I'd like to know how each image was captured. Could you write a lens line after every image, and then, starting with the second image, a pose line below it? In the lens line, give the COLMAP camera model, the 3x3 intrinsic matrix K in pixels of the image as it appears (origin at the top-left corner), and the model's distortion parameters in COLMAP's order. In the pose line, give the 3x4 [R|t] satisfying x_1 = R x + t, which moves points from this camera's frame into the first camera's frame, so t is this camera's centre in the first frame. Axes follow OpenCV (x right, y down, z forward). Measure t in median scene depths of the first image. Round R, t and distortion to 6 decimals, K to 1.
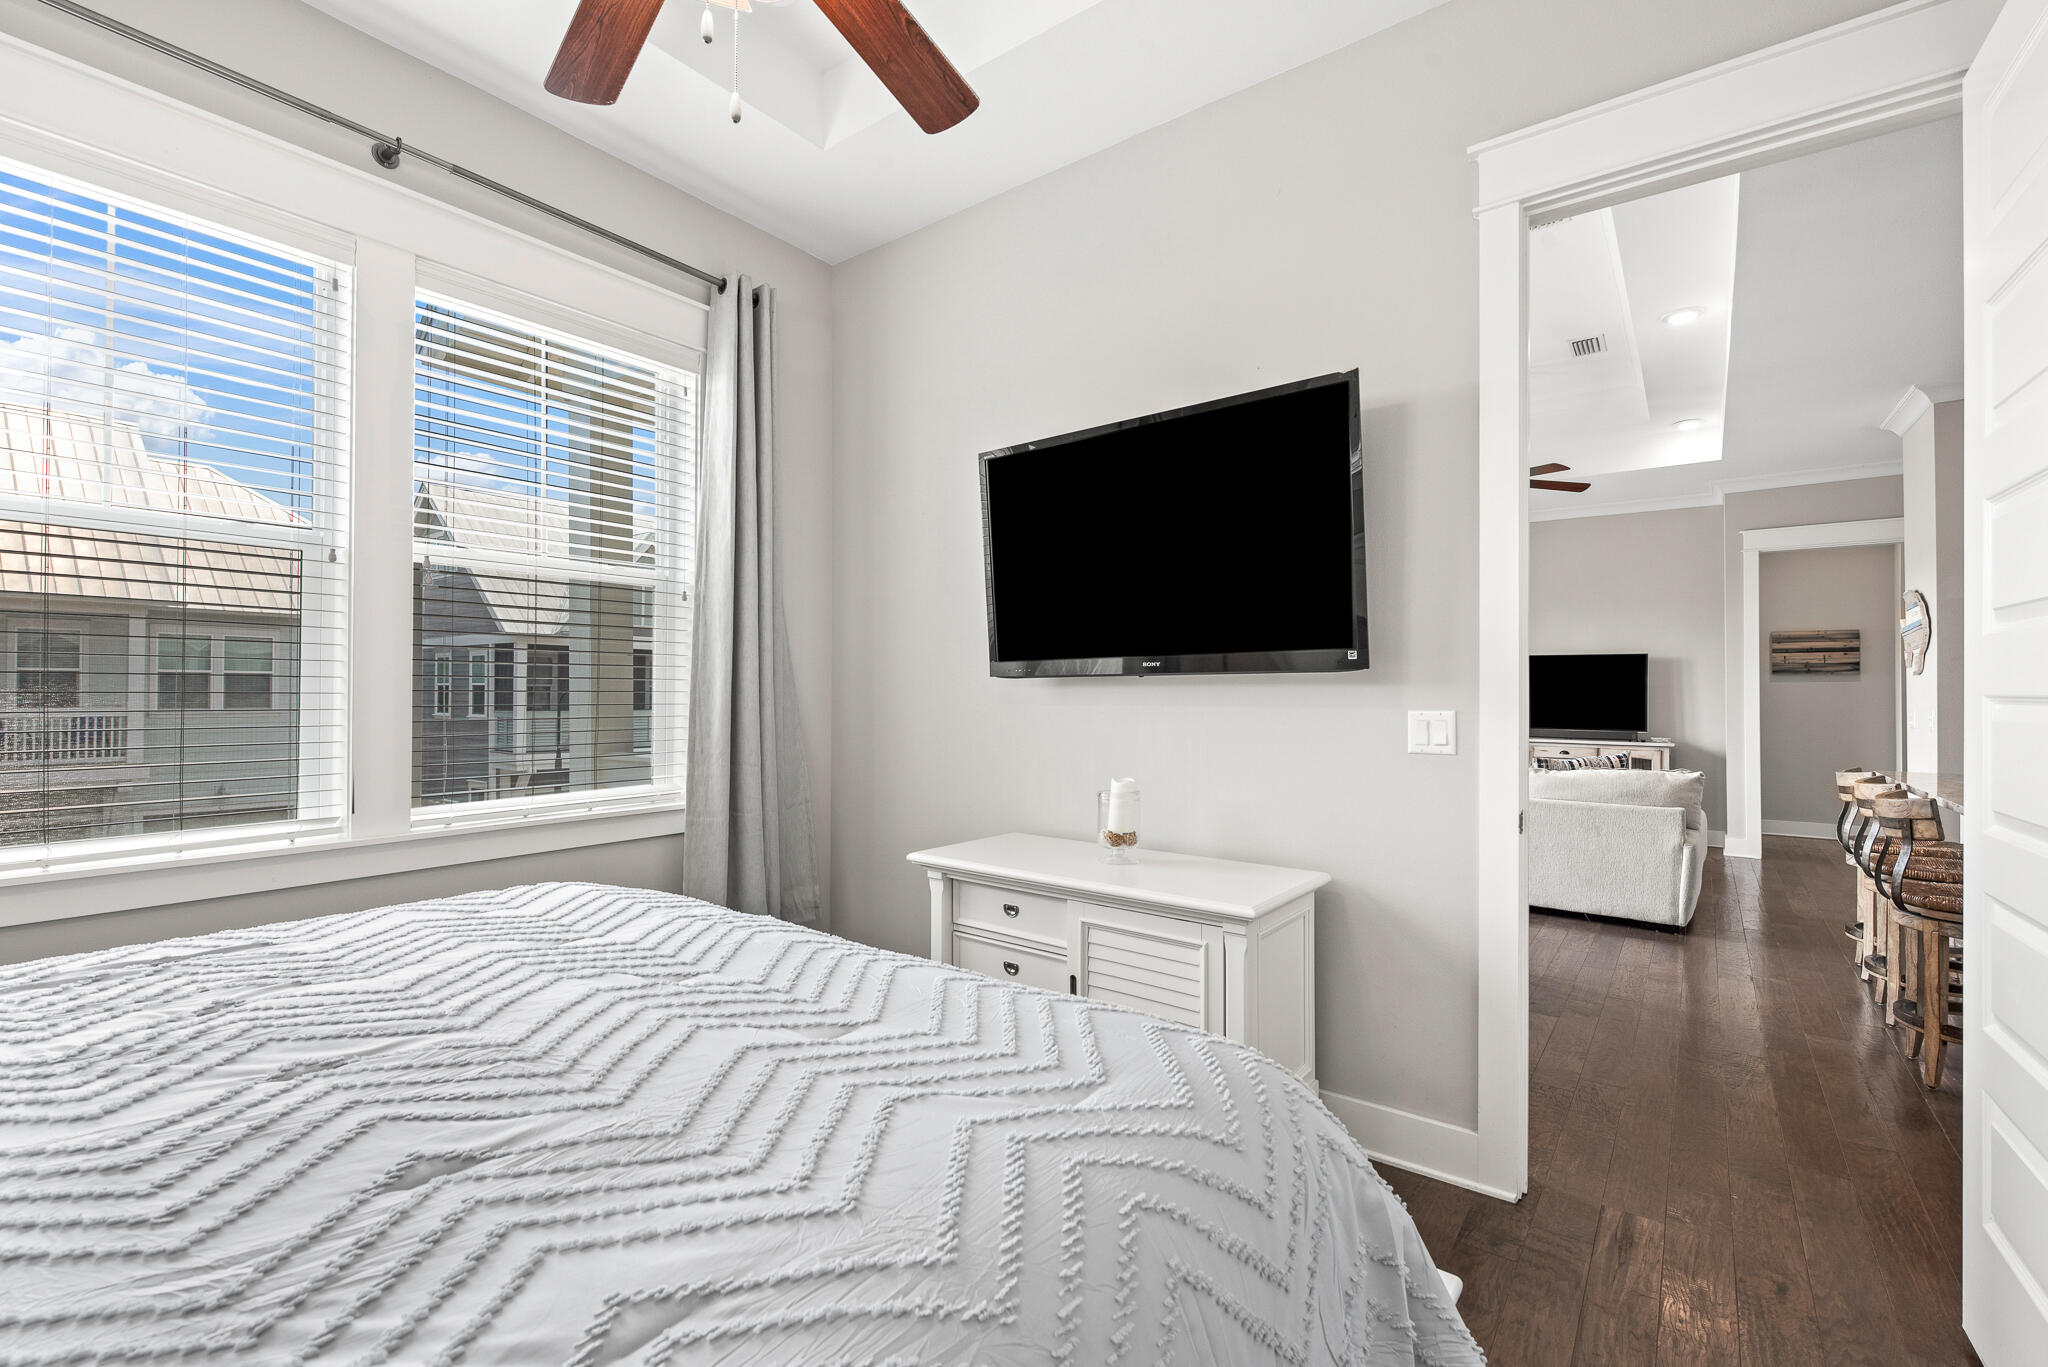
lens RADIAL K [[890.8, 0, 1025.0], [0, 890.8, 678.8], [0, 0, 1]] dist [0.002067, -0.001738]
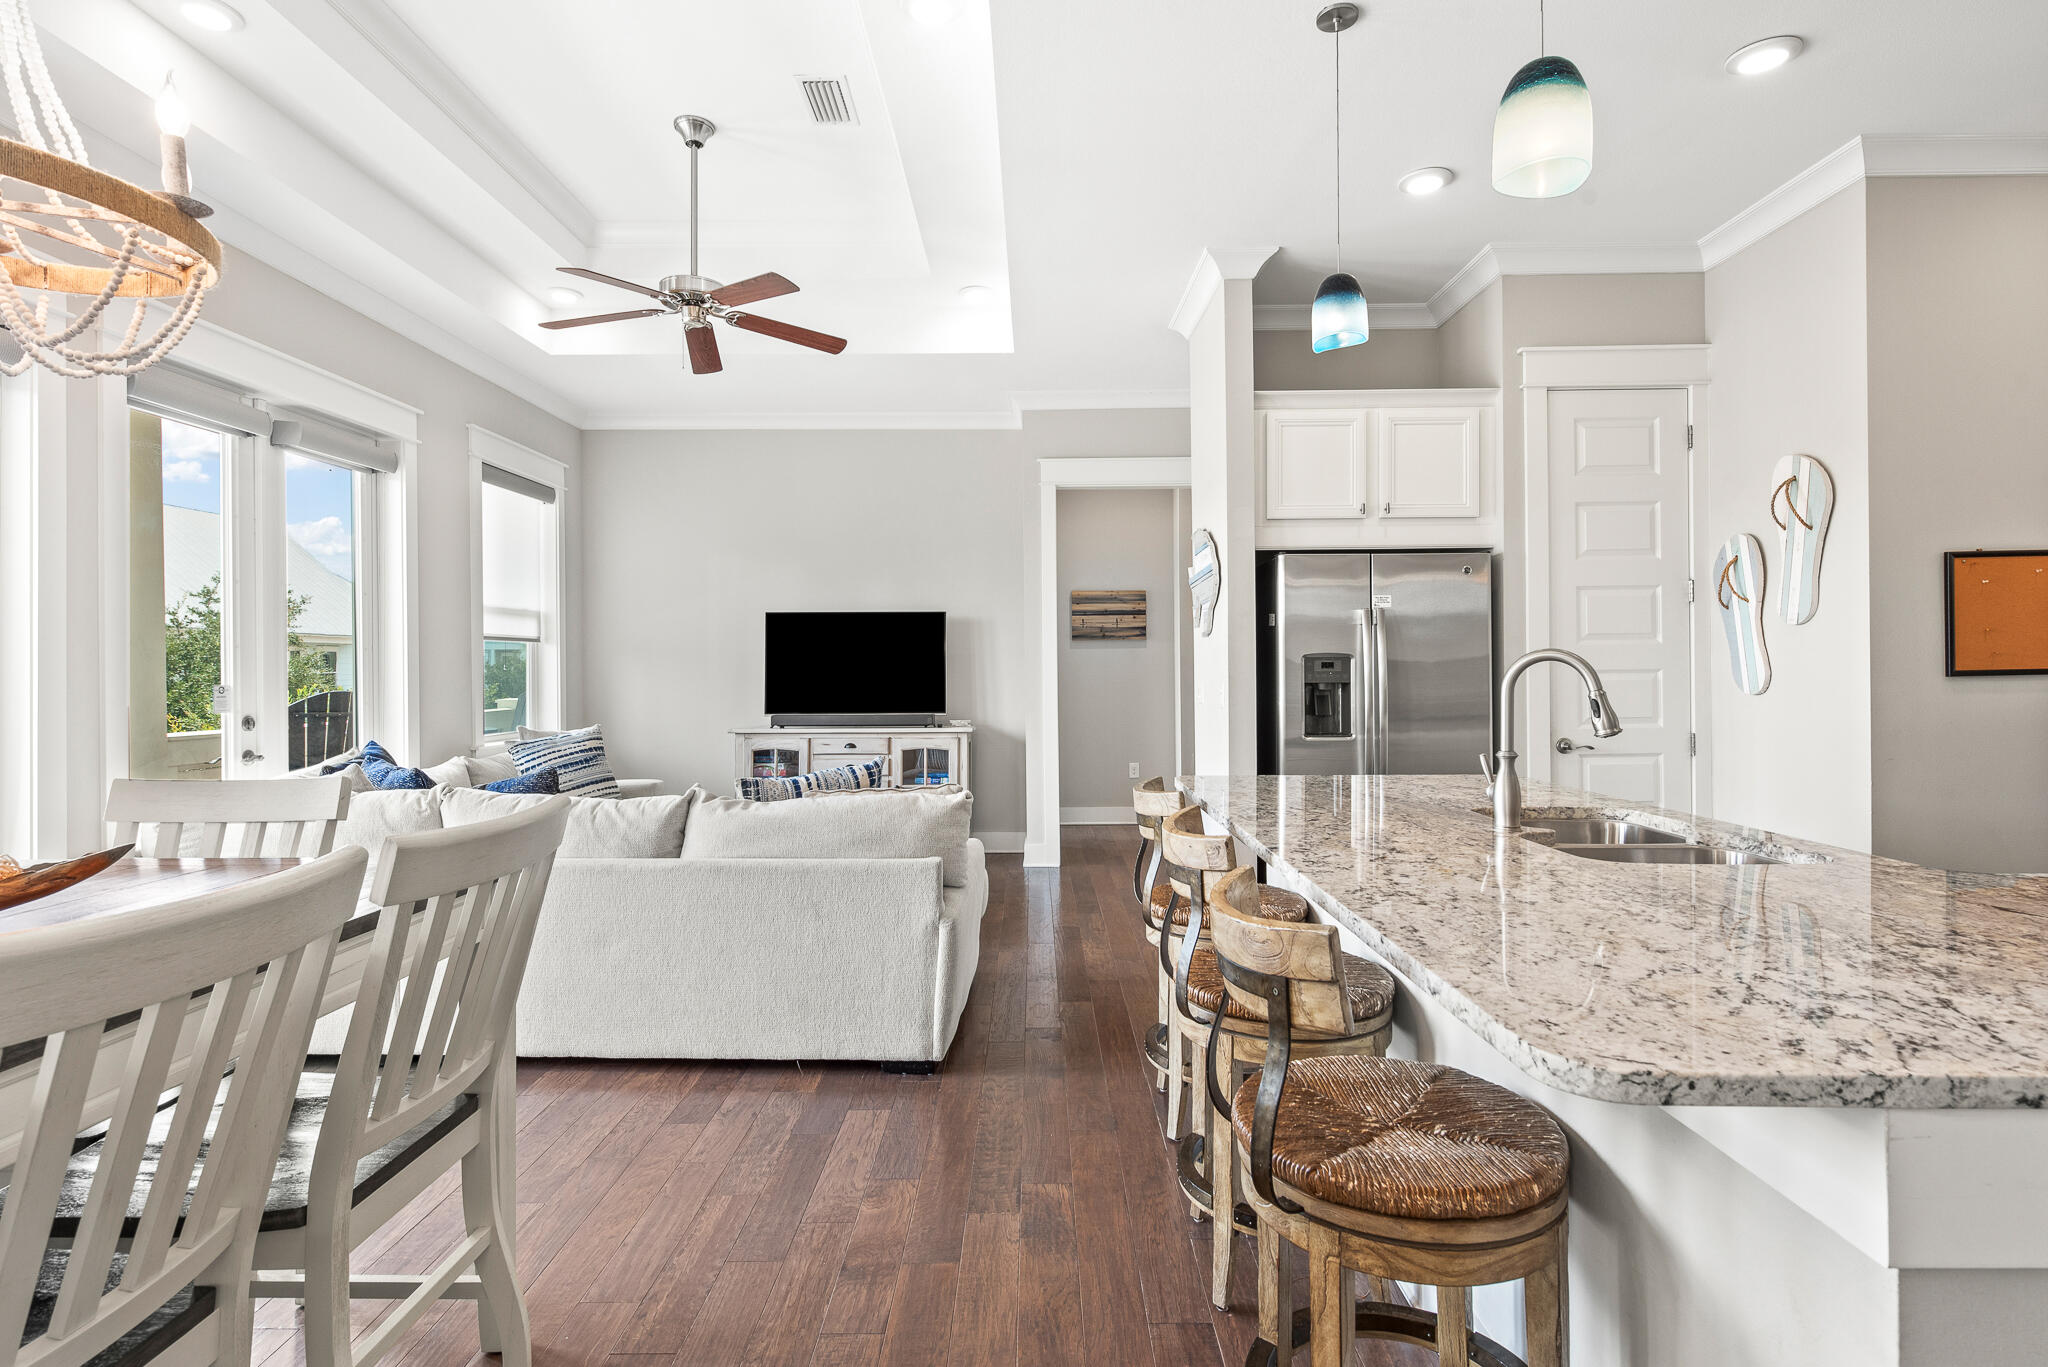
lens RADIAL K [[991.4, 0, 1034.7], [0, 991.4, 665.6], [0, 0, 1]] dist [0.005749, 0.000394]
pose [[0.796699, -0.013620, 0.604222, 0.269640], [0.005412, 0.999867, 0.015403, 0.005668], [-0.604351, -0.009002, 0.796667, 0.301696]]
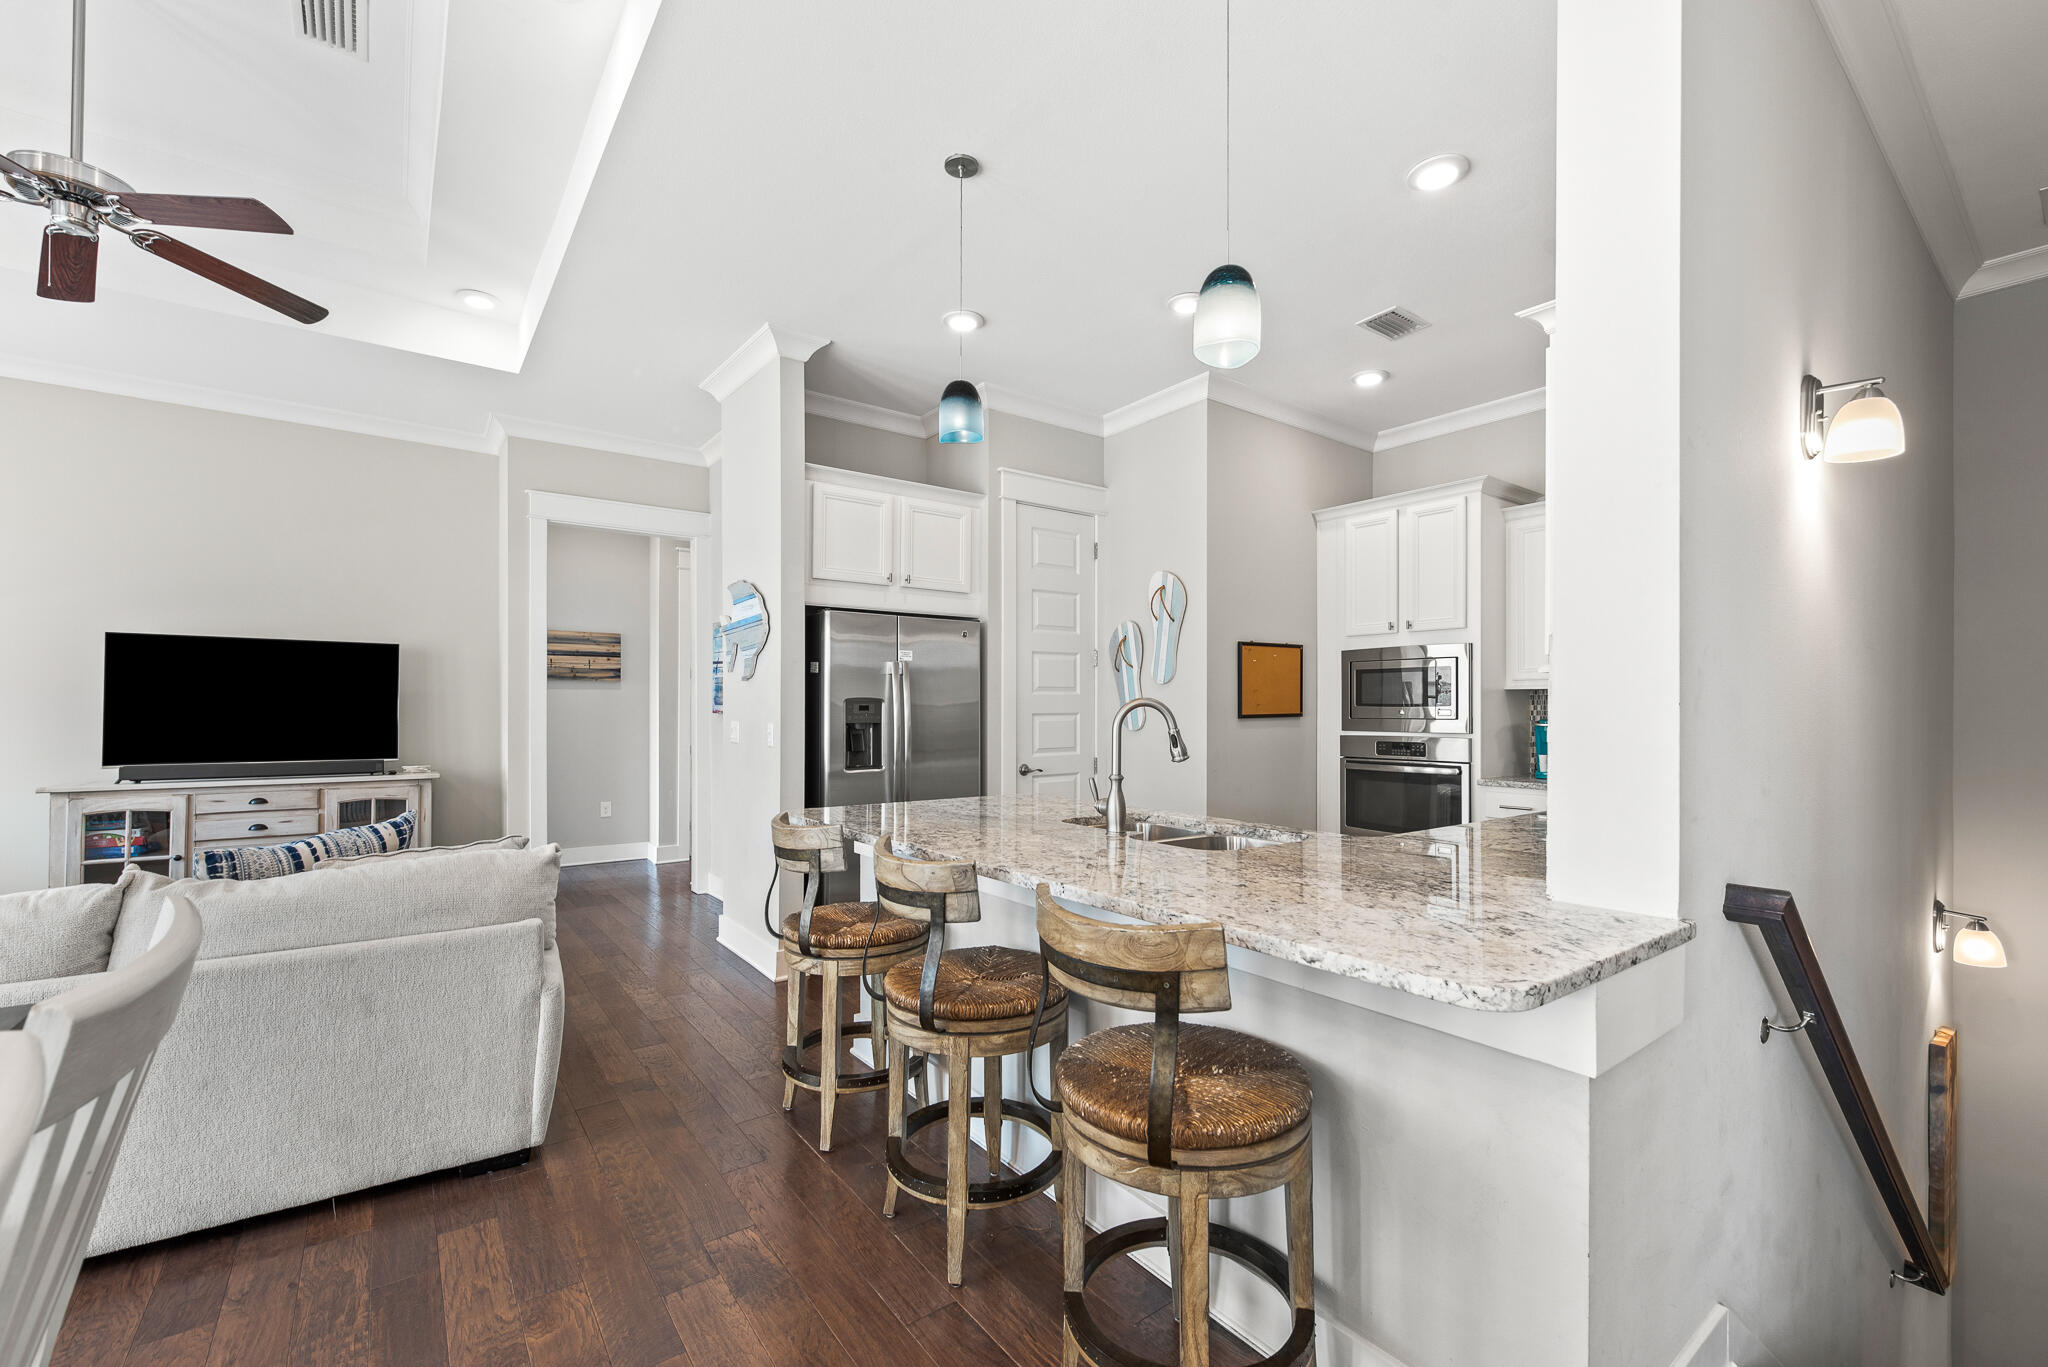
lens RADIAL K [[844.6, 0, 1025.6], [0, 844.6, 705.0], [0, 0, 1]] dist [0.000293, -0.001014]
pose [[0.273487, -0.004829, 0.961864, 0.229827], [-0.013626, 0.999868, 0.008894, 0.006605], [-0.961779, -0.015538, 0.273385, 0.400856]]
